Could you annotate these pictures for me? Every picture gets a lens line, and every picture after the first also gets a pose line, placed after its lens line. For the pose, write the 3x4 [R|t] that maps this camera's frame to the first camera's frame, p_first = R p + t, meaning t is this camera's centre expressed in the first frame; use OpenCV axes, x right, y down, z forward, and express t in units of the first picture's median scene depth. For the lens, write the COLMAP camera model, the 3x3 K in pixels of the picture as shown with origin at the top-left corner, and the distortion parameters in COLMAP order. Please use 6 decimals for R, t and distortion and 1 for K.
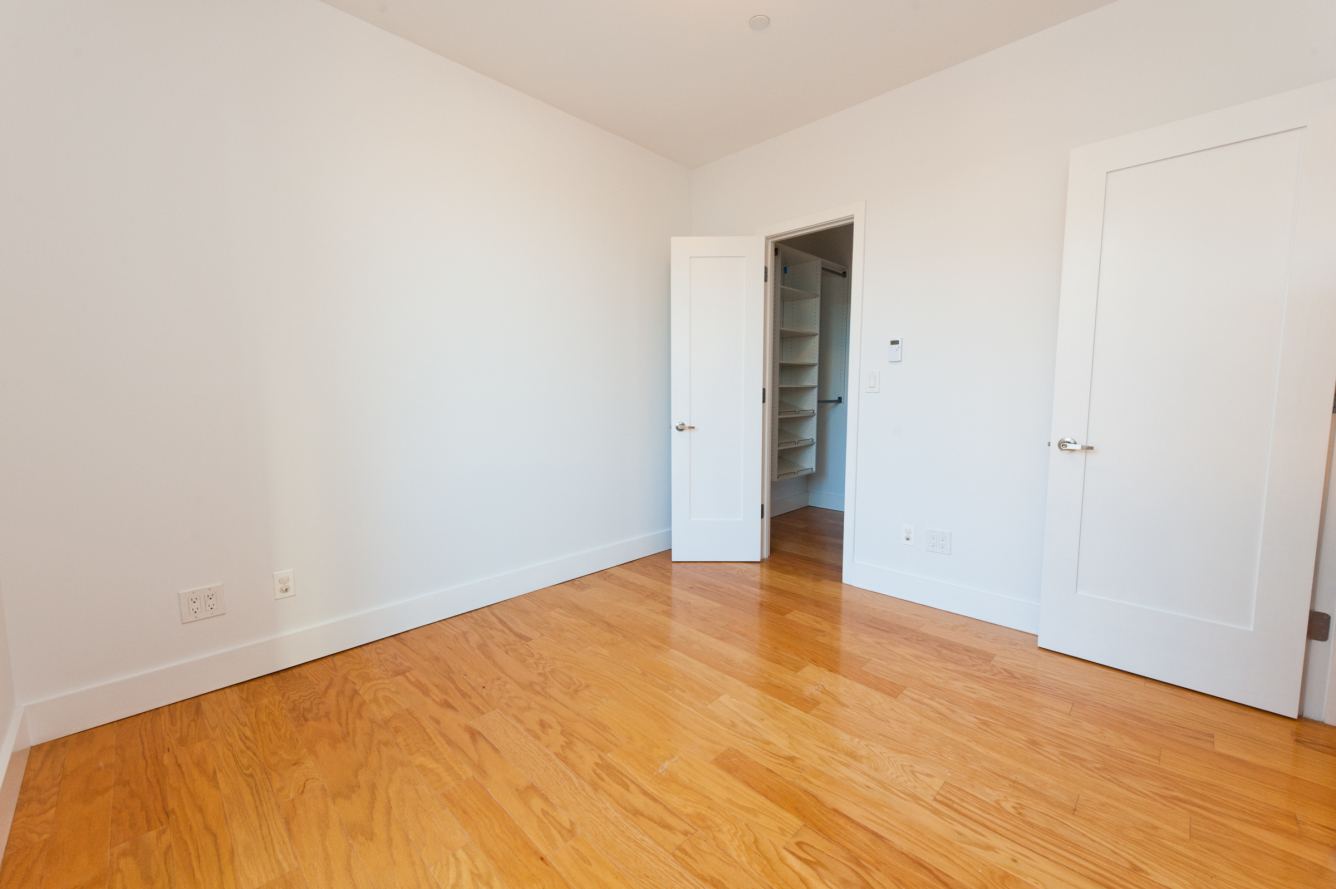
lens RADIAL K [[522.3, 0, 674.5], [0, 522.3, 441.9], [0, 0, 1]] dist [0.008556, -0.000385]
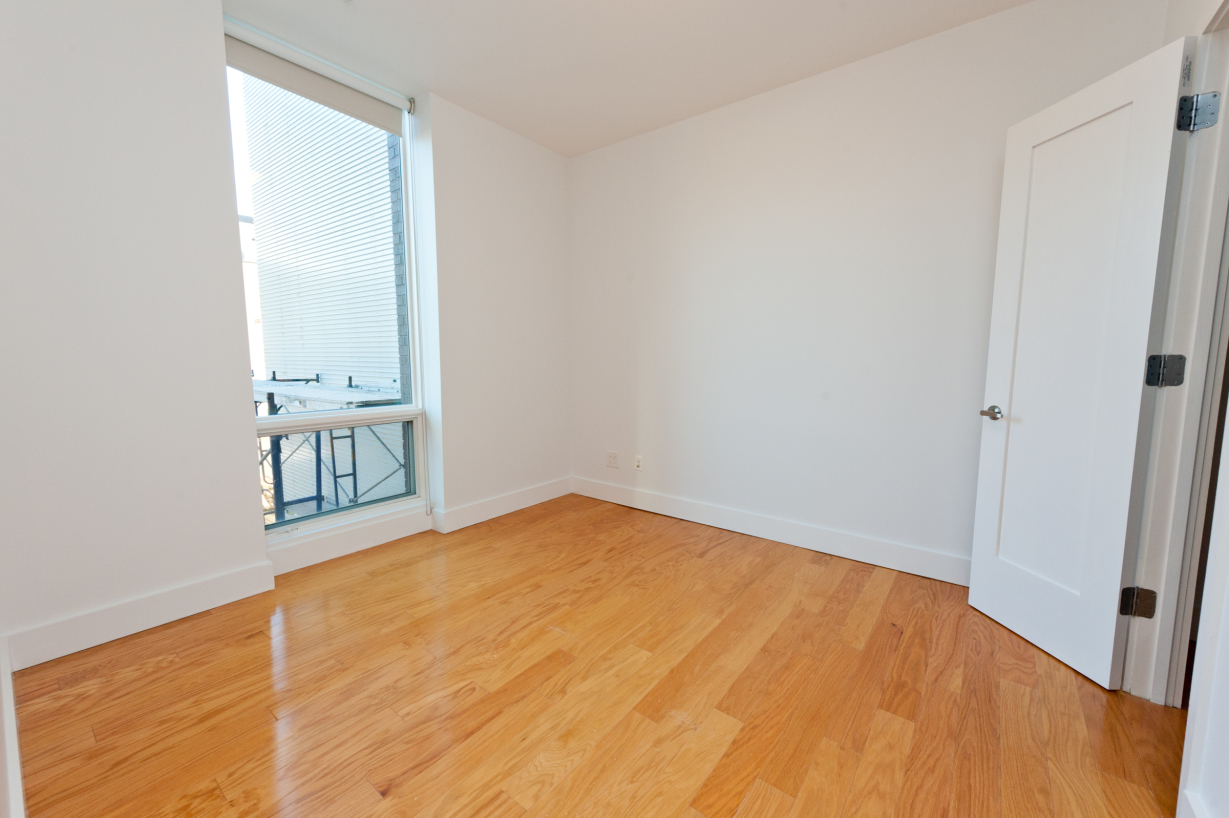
lens RADIAL K [[488.1, 0, 624.9], [0, 488.1, 407.7], [0, 0, 1]] dist [0.009459, -0.000233]
pose [[0.119127, 0.108618, -0.986920, 0.998551], [-0.098978, 0.990346, 0.097047, -0.086980], [0.987933, 0.086123, 0.128727, 0.788390]]
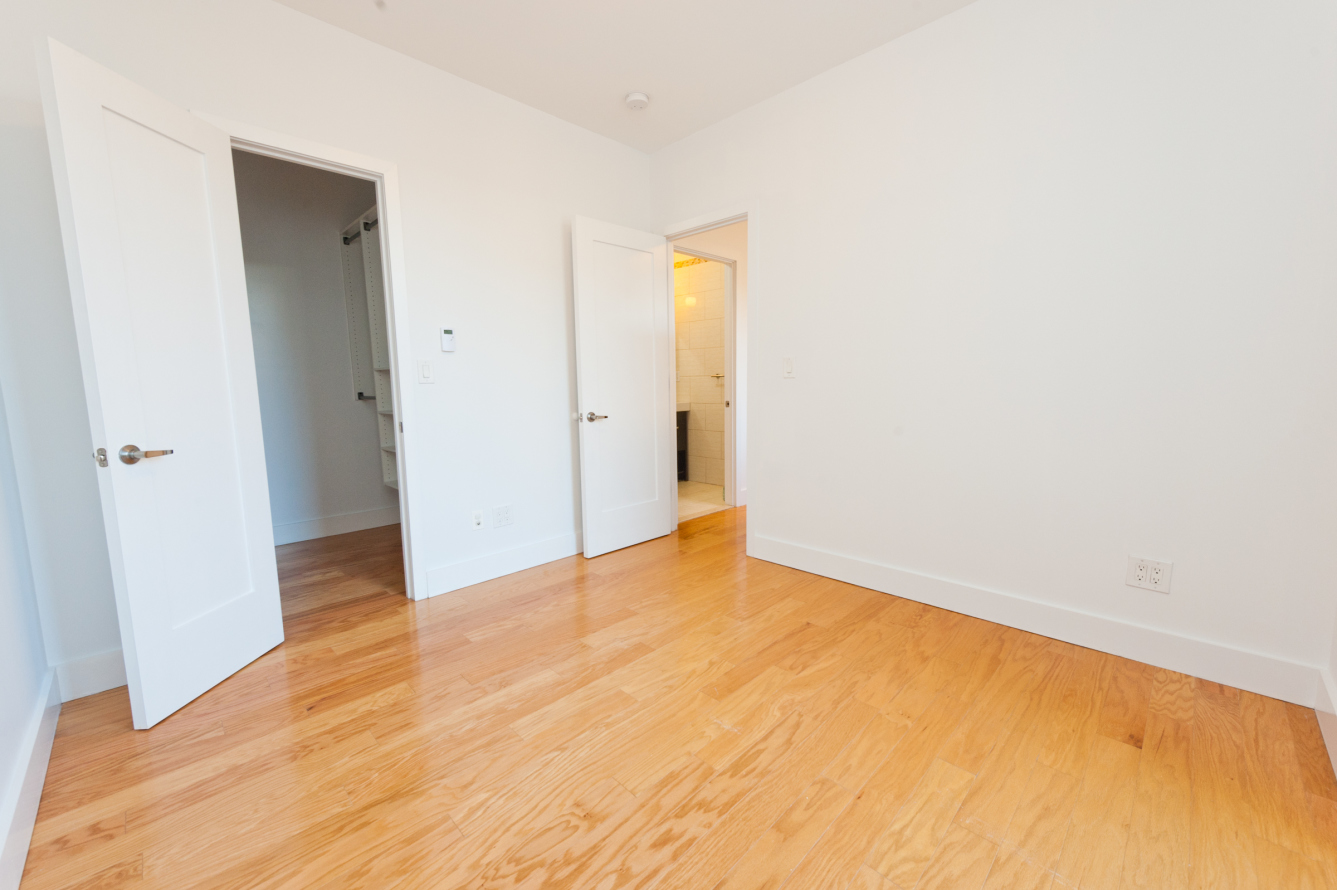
lens RADIAL K [[522.7, 0, 675.0], [0, 522.7, 442.4], [0, 0, 1]] dist [0.008556, -0.000385]
pose [[0.013082, -0.115097, 0.993268, -0.825455], [0.112222, 0.987246, 0.112921, -0.069870], [-0.993597, 0.109989, 0.025832, 0.831816]]
